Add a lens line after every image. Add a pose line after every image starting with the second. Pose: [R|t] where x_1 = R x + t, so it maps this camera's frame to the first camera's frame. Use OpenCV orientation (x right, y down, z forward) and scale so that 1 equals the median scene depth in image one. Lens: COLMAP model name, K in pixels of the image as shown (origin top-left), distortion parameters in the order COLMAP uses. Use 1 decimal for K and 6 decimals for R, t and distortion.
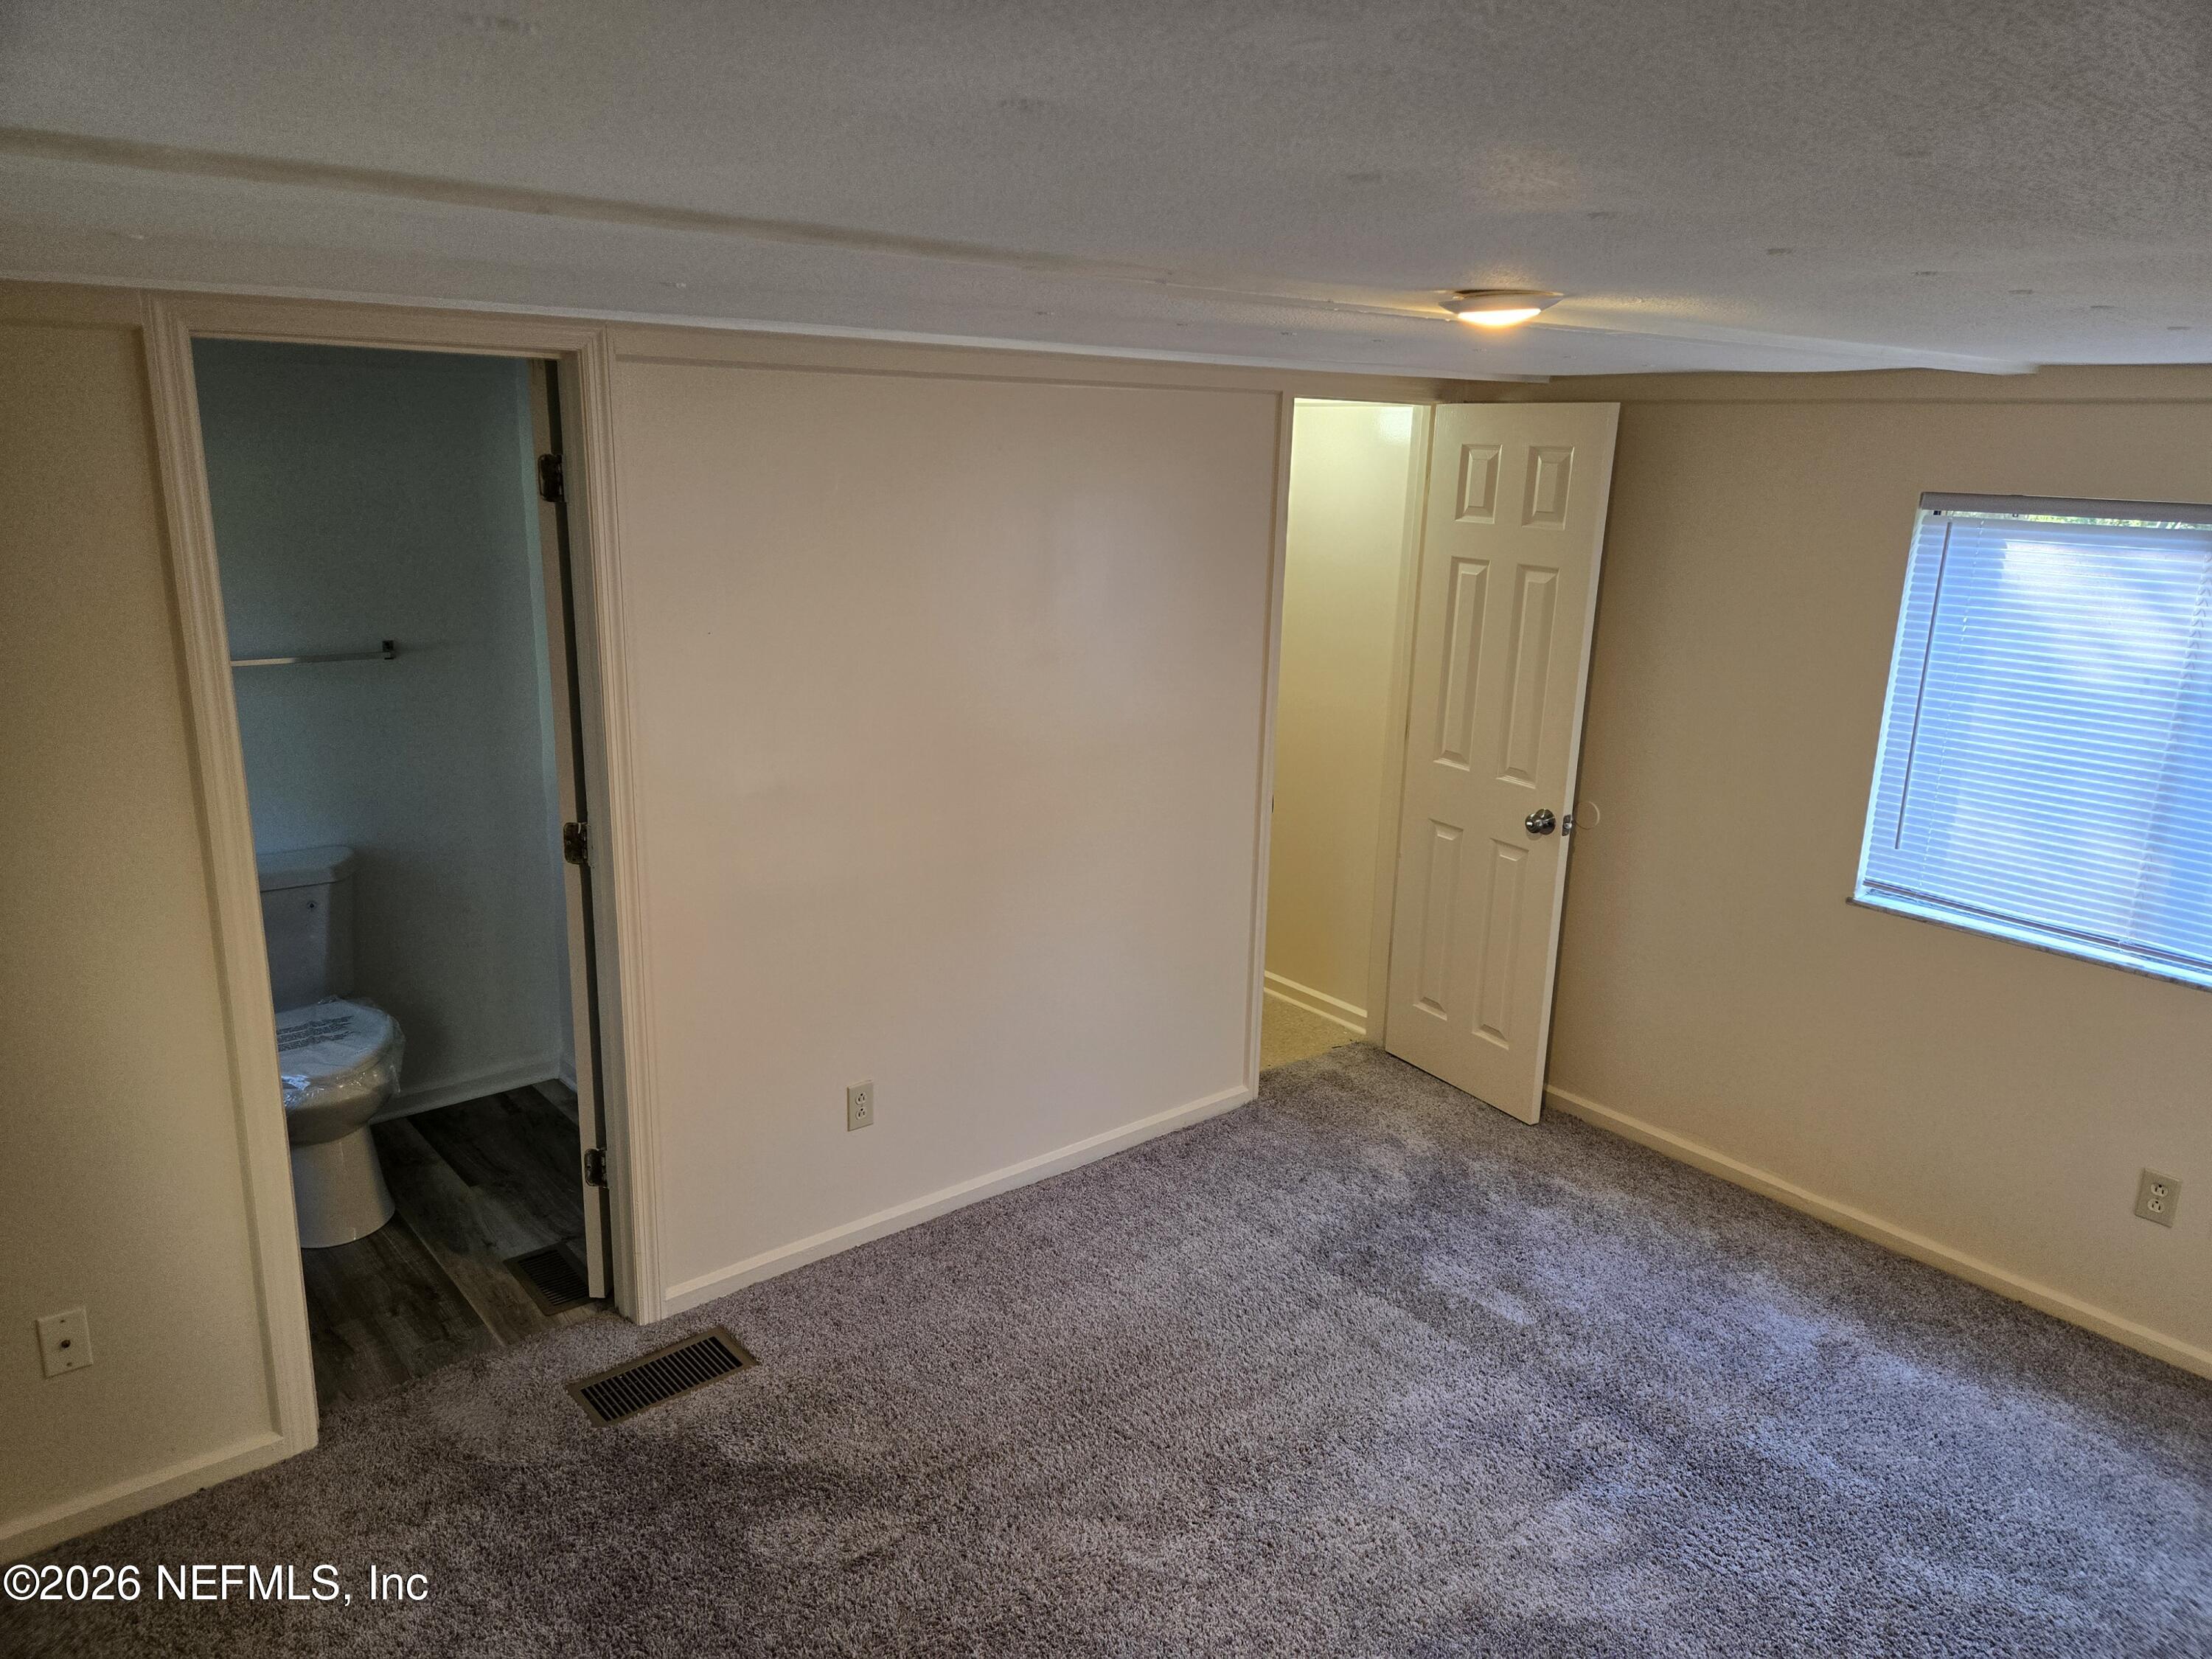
lens RADIAL K [[1492.5, 0, 1105.5], [0, 1492.5, 829.7], [0, 0, 1]] dist [0.033346, -0.023535]
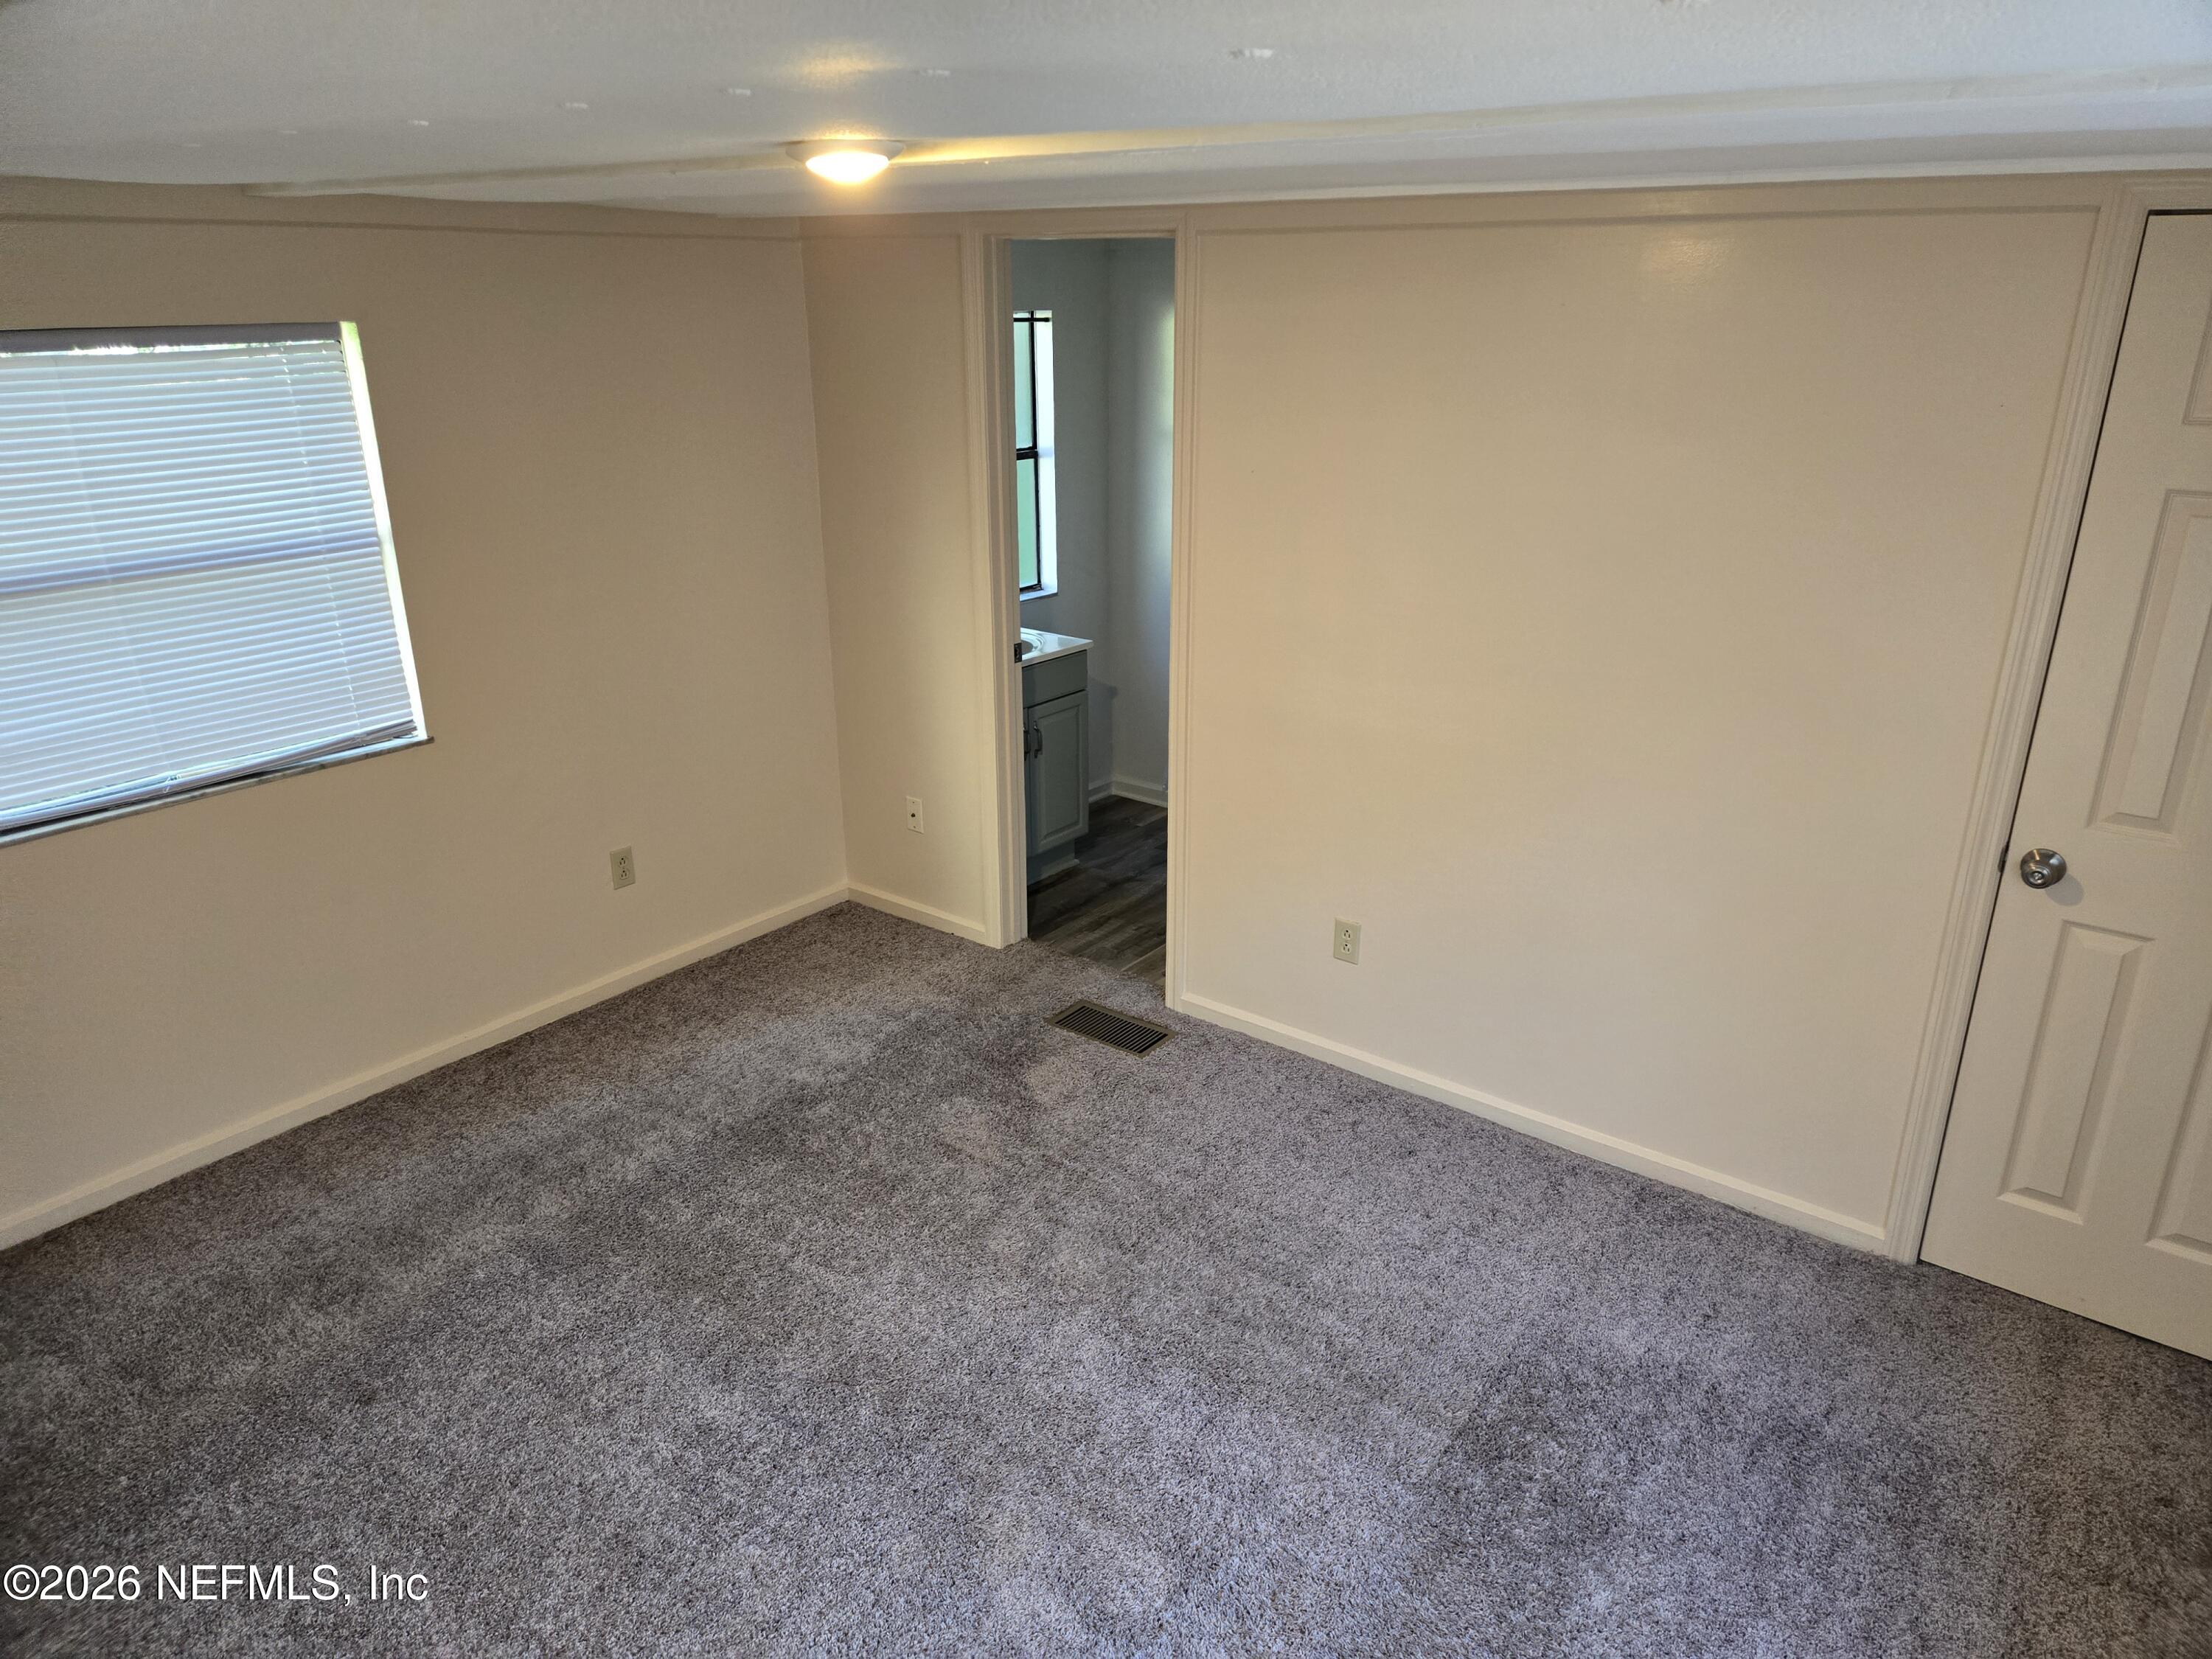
lens RADIAL K [[1492.5, 0, 1105.3], [0, 1492.5, 831.8], [0, 0, 1]] dist [0.033346, -0.023535]
pose [[0.192694, 0.316937, -0.928666, 0.855688], [-0.233258, 0.934069, 0.270381, -0.152727], [0.953132, 0.164518, 0.253917, 0.609250]]
